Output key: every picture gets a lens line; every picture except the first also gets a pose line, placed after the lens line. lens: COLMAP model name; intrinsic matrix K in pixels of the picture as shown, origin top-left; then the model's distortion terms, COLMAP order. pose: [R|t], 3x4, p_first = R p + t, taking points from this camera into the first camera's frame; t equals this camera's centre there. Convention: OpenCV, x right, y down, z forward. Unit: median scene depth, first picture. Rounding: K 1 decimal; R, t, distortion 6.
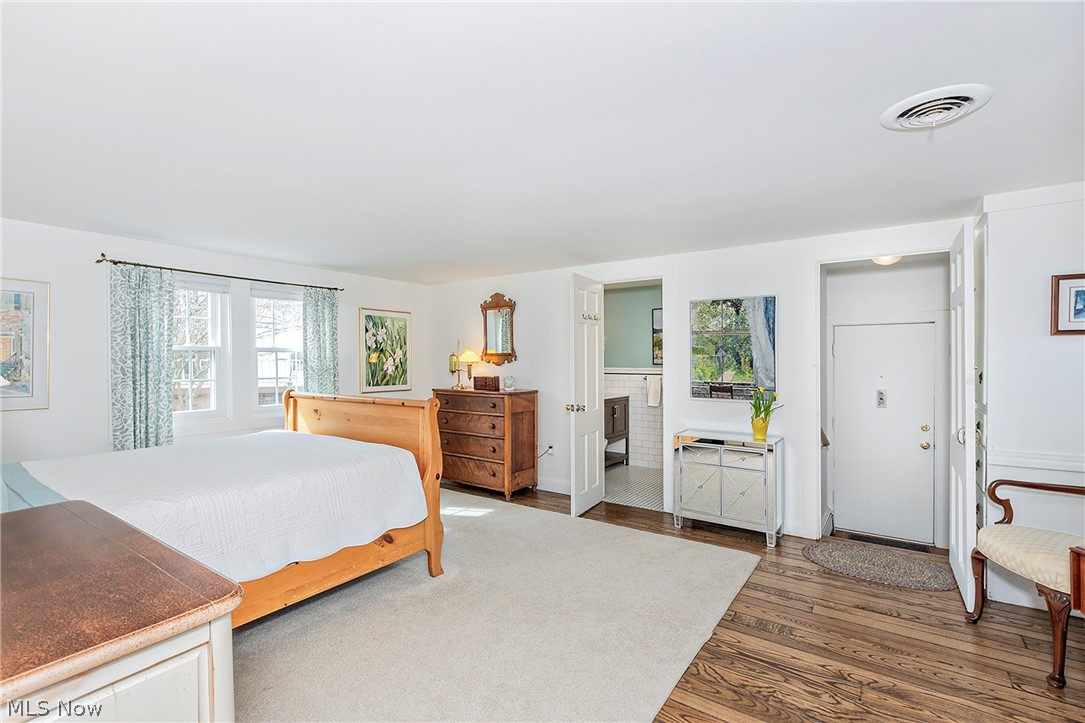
lens RADIAL K [[495.3, 0, 518.5], [0, 495.3, 360.8], [0, 0, 1]] dist [-0.004019, 0.000141]
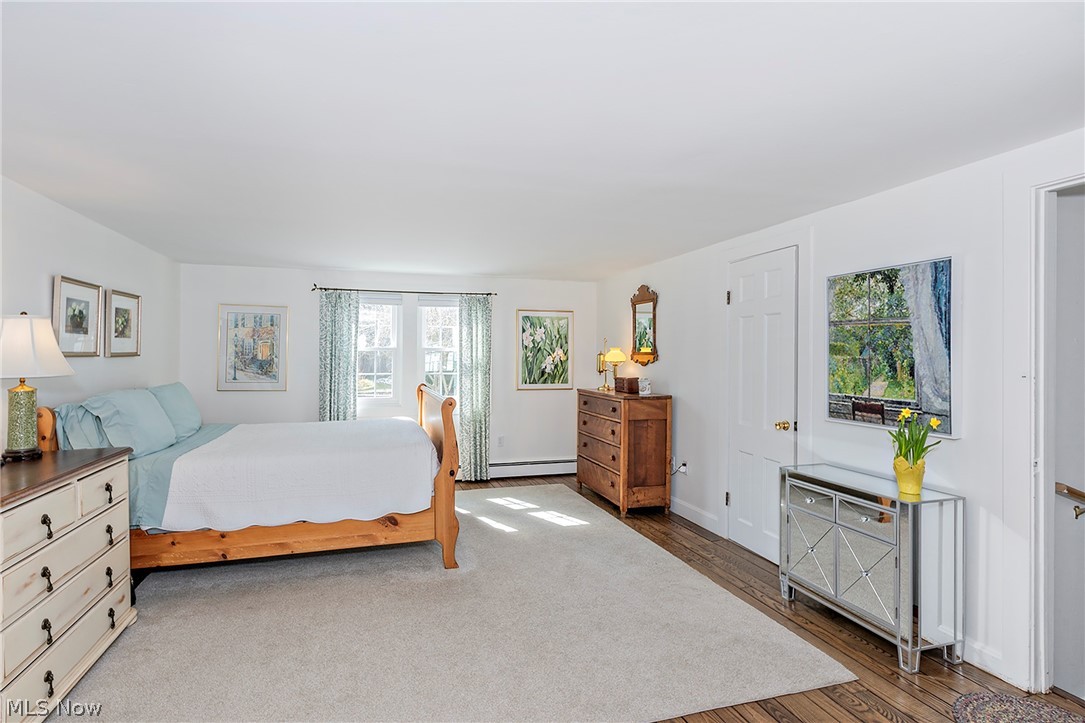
lens RADIAL K [[507.9, 0, 515.0], [0, 507.9, 353.7], [0, 0, 1]] dist [0.001463, -0.000457]
pose [[0.788912, 0.000977, -0.614505, 0.392305], [-0.004252, 0.999983, -0.003869, -0.008854], [0.614491, 0.005666, 0.788903, 0.155233]]
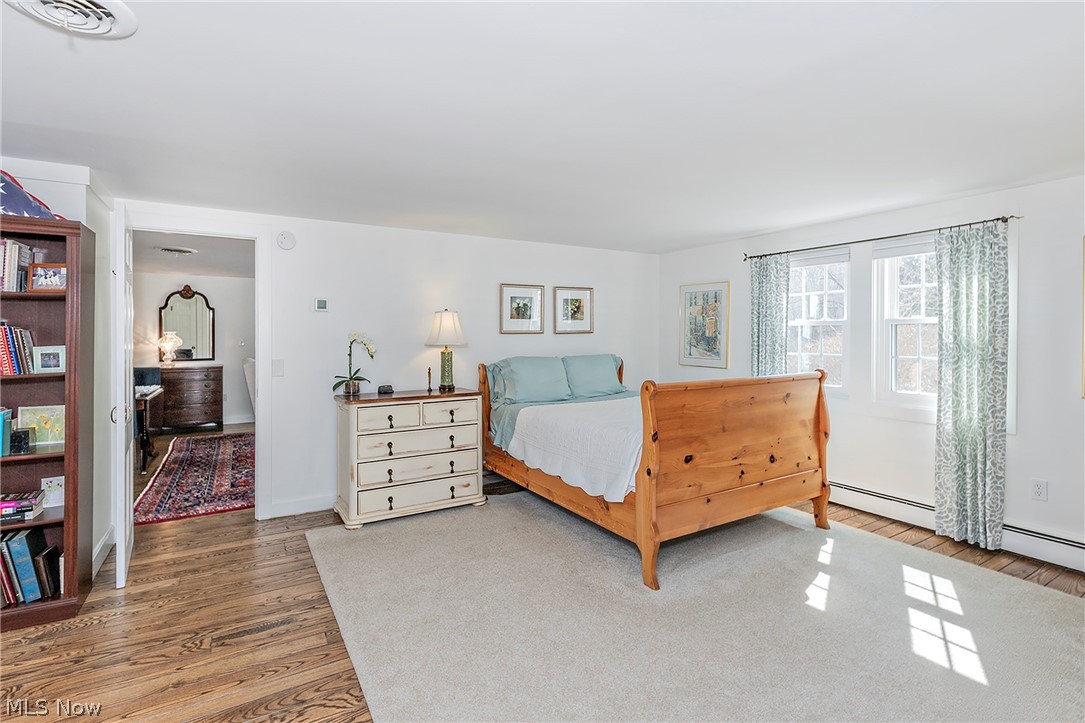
lens RADIAL K [[507.9, 0, 496.4], [0, 507.9, 336.4], [0, 0, 1]] dist [0.001463, -0.000457]
pose [[-0.415733, 0.005029, -0.909473, 0.490971], [0.002415, 0.999987, 0.004426, -0.004008], [0.909484, -0.000356, -0.415739, 0.737502]]
